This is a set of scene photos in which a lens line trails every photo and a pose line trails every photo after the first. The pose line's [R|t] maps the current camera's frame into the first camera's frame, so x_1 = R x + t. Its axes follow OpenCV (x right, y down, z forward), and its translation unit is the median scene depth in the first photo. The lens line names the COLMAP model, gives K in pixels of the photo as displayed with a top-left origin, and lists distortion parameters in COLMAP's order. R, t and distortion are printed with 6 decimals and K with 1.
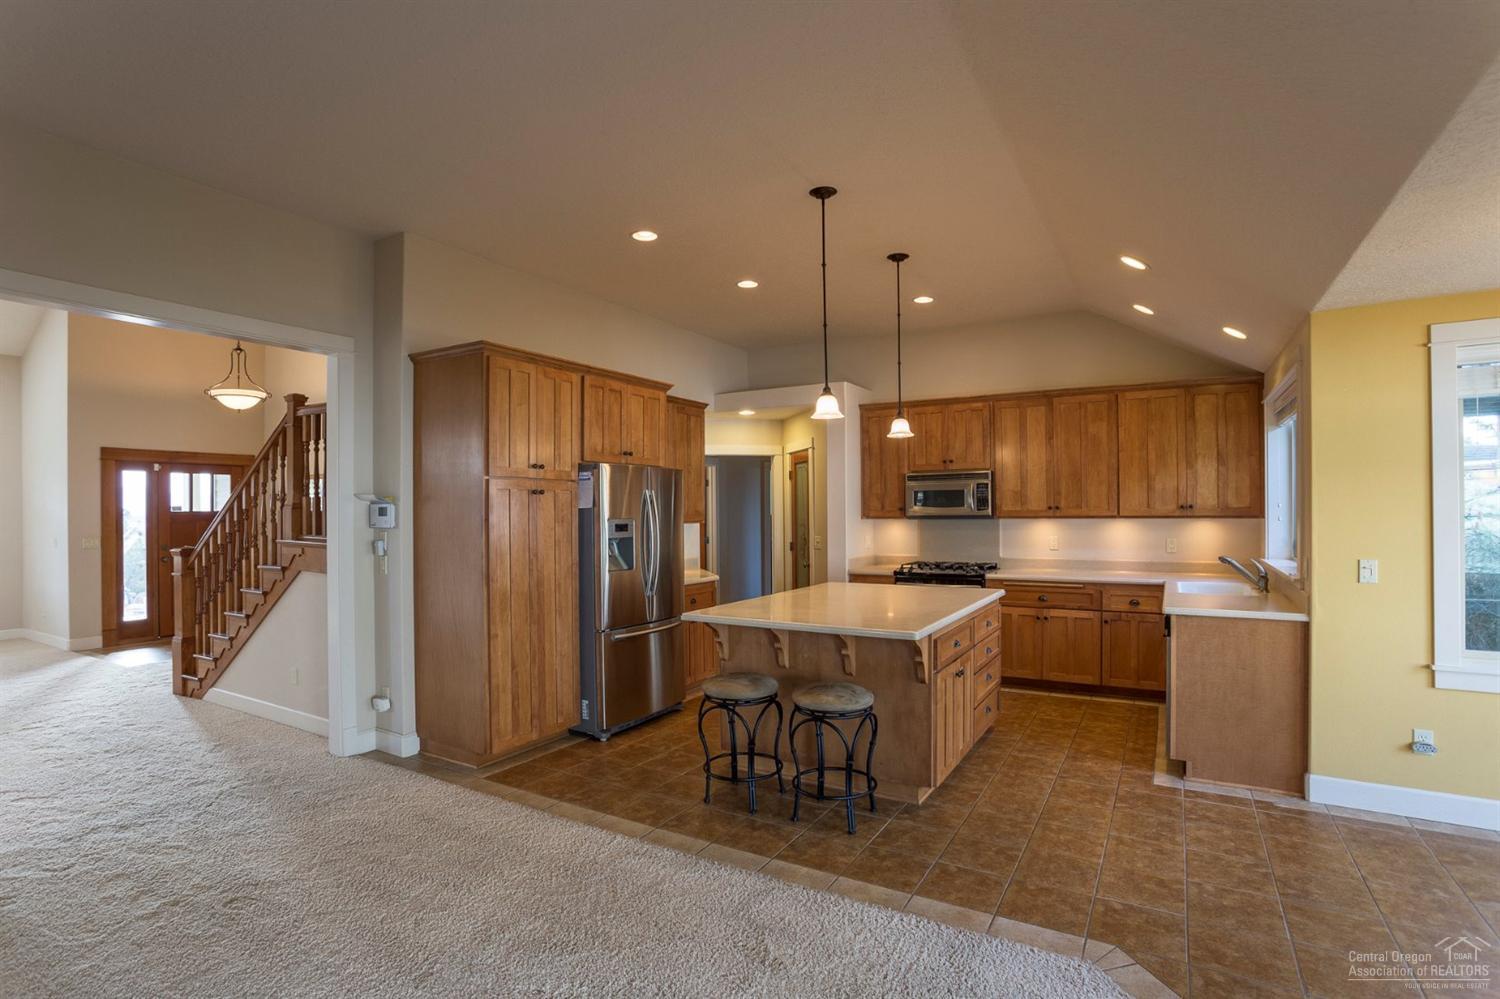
lens RADIAL K [[746.1, 0, 750.0], [0, 746.1, 499.5], [0, 0, 1]] dist [-0.063886, 0.025717]
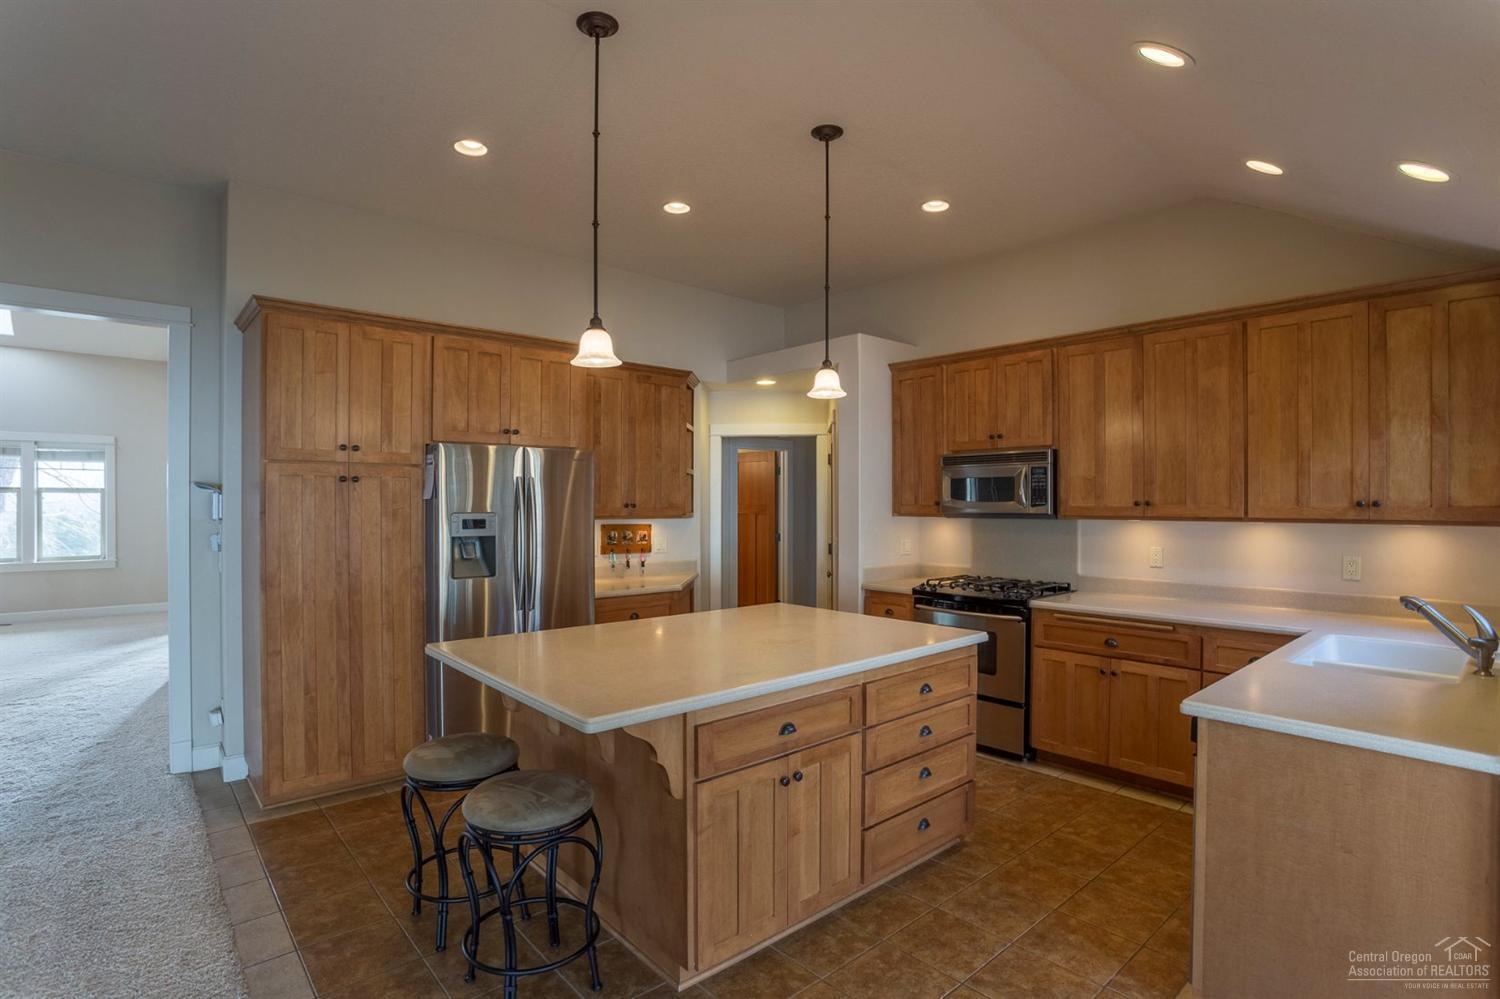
lens RADIAL K [[746.1, 0, 750.0], [0, 746.1, 499.5], [0, 0, 1]] dist [-0.063886, 0.025717]
pose [[0.948634, 0.007339, -0.316289, 0.306527], [-0.003485, 0.999913, 0.012750, 0.000467], [0.316355, -0.010993, 0.948577, 0.294257]]
